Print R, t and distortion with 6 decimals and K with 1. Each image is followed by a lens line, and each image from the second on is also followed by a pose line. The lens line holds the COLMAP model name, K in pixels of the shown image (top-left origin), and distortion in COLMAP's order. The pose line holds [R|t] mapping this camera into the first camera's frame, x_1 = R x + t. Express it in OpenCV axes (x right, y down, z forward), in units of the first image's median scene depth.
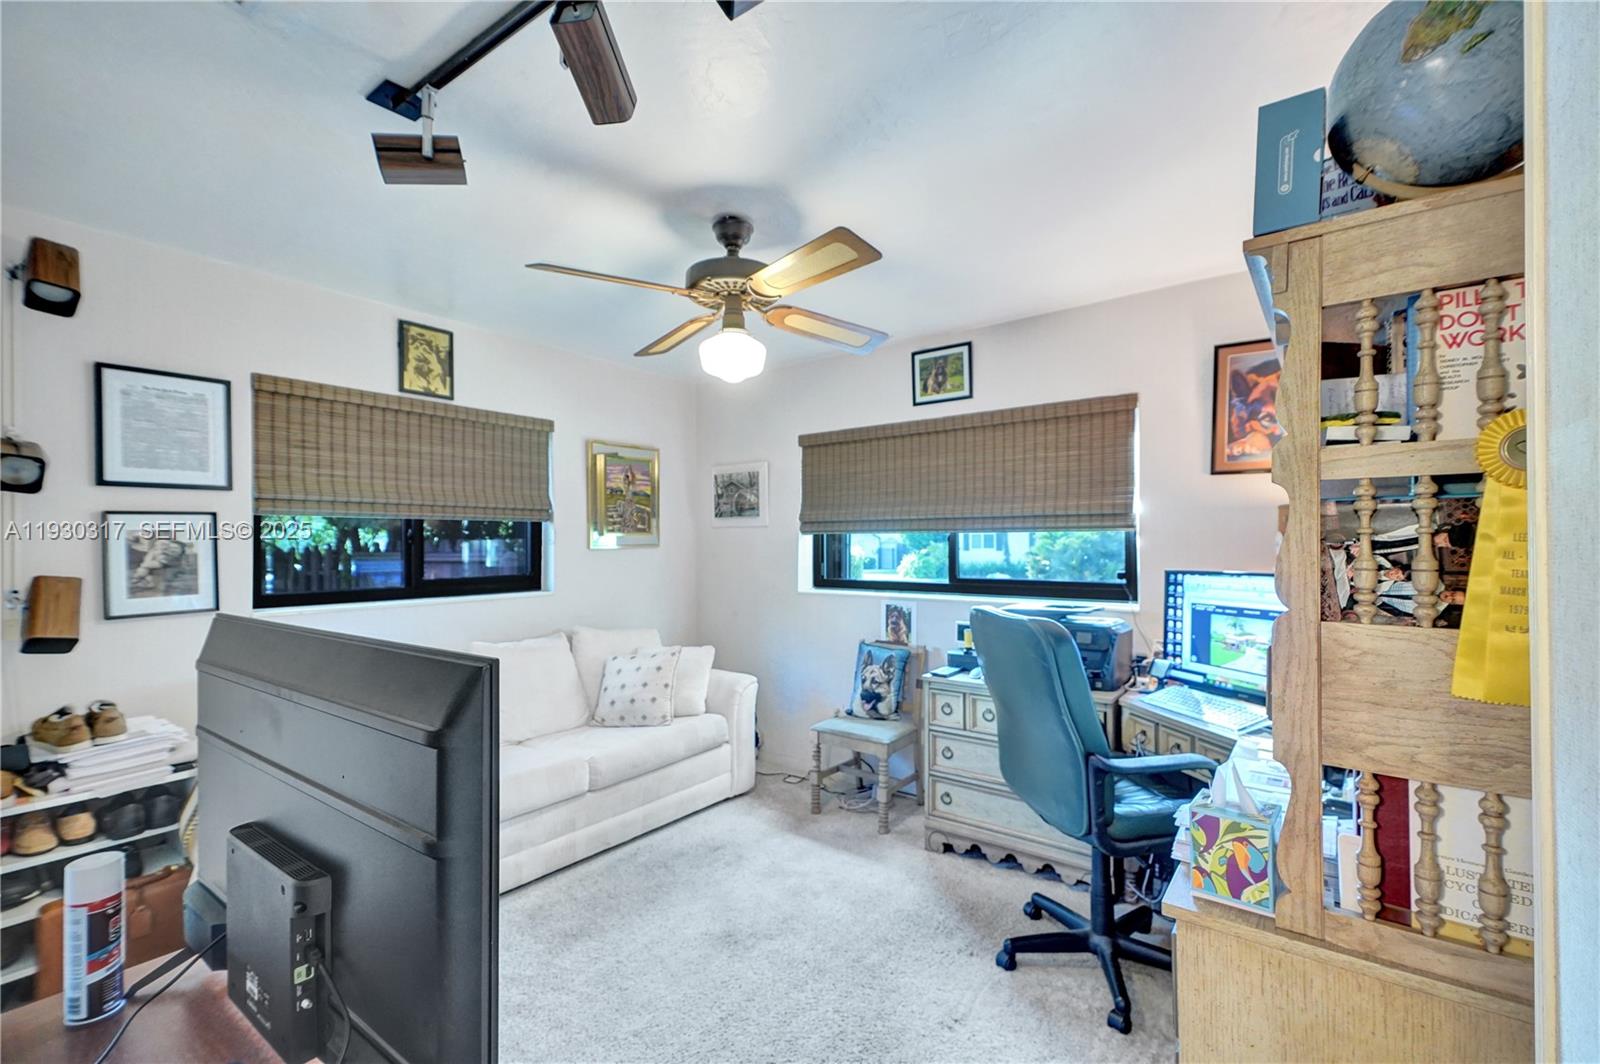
lens RADIAL K [[706.8, 0, 804.4], [0, 706.8, 535.2], [0, 0, 1]] dist [0.039877, 0.000086]
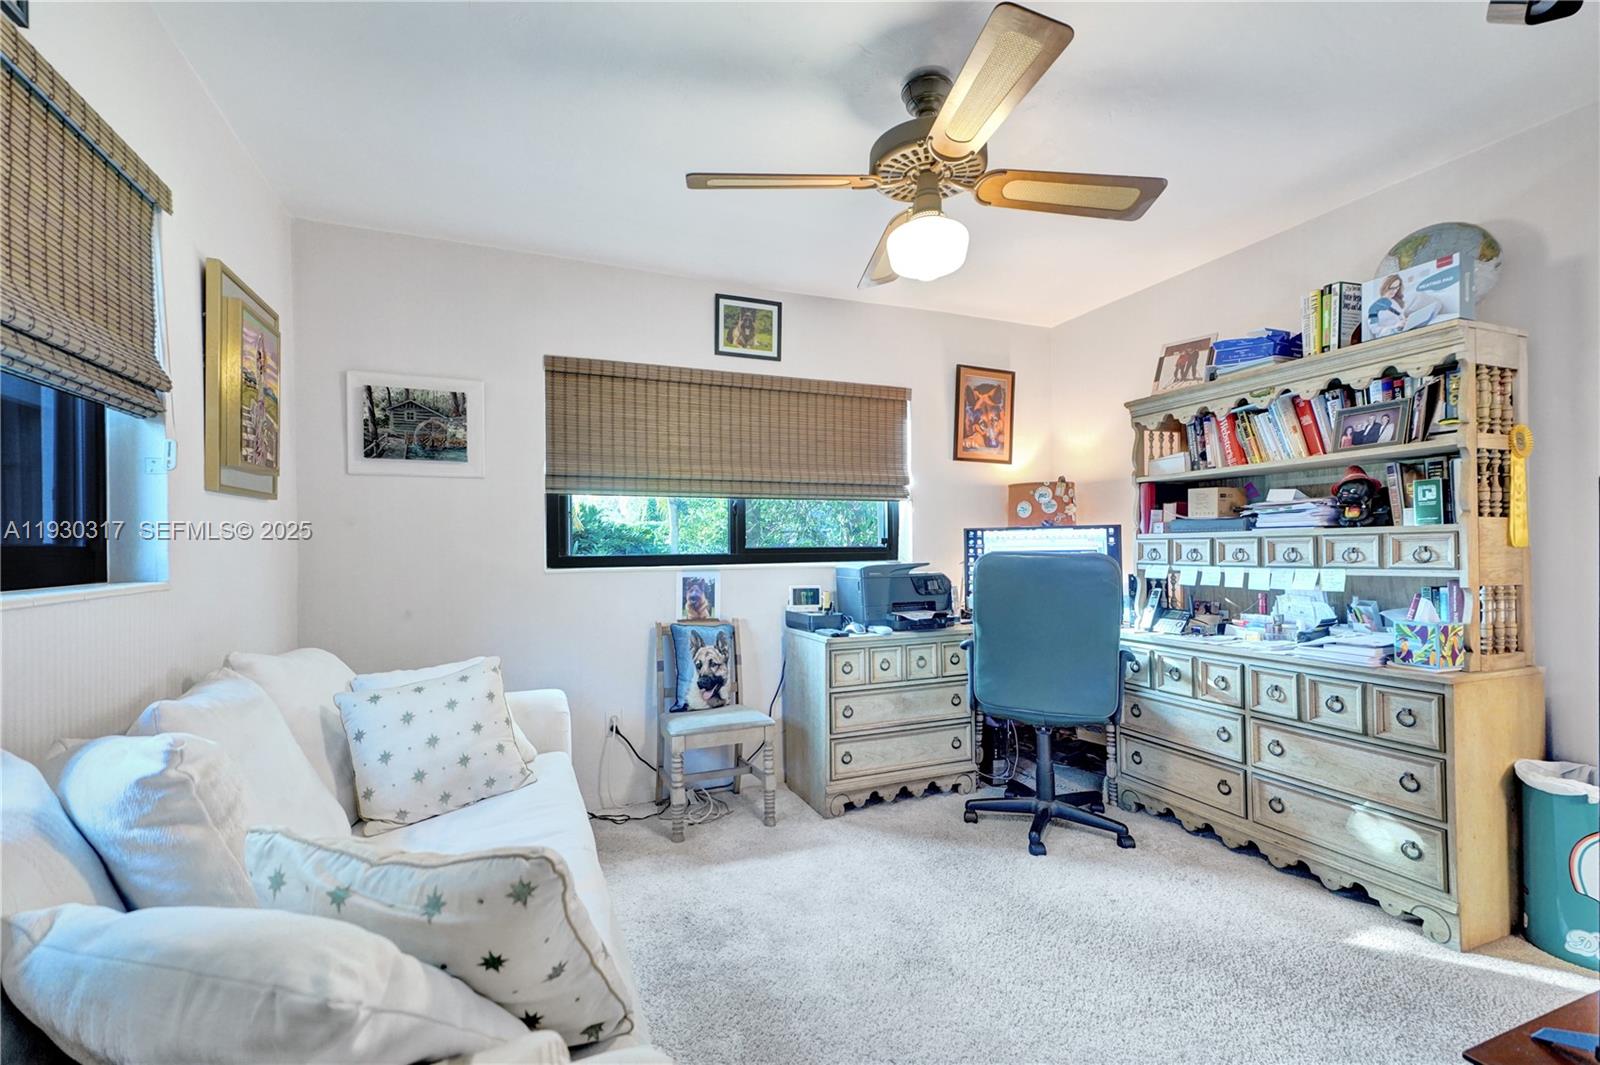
lens RADIAL K [[706.8, 0, 804.4], [0, 706.8, 535.7], [0, 0, 1]] dist [0.039877, 0.000086]
pose [[0.496156, 0.010968, 0.868164, -0.598597], [-0.003346, 0.999937, -0.010721, 0.060311], [-0.868227, 0.002415, 0.496162, 0.481698]]
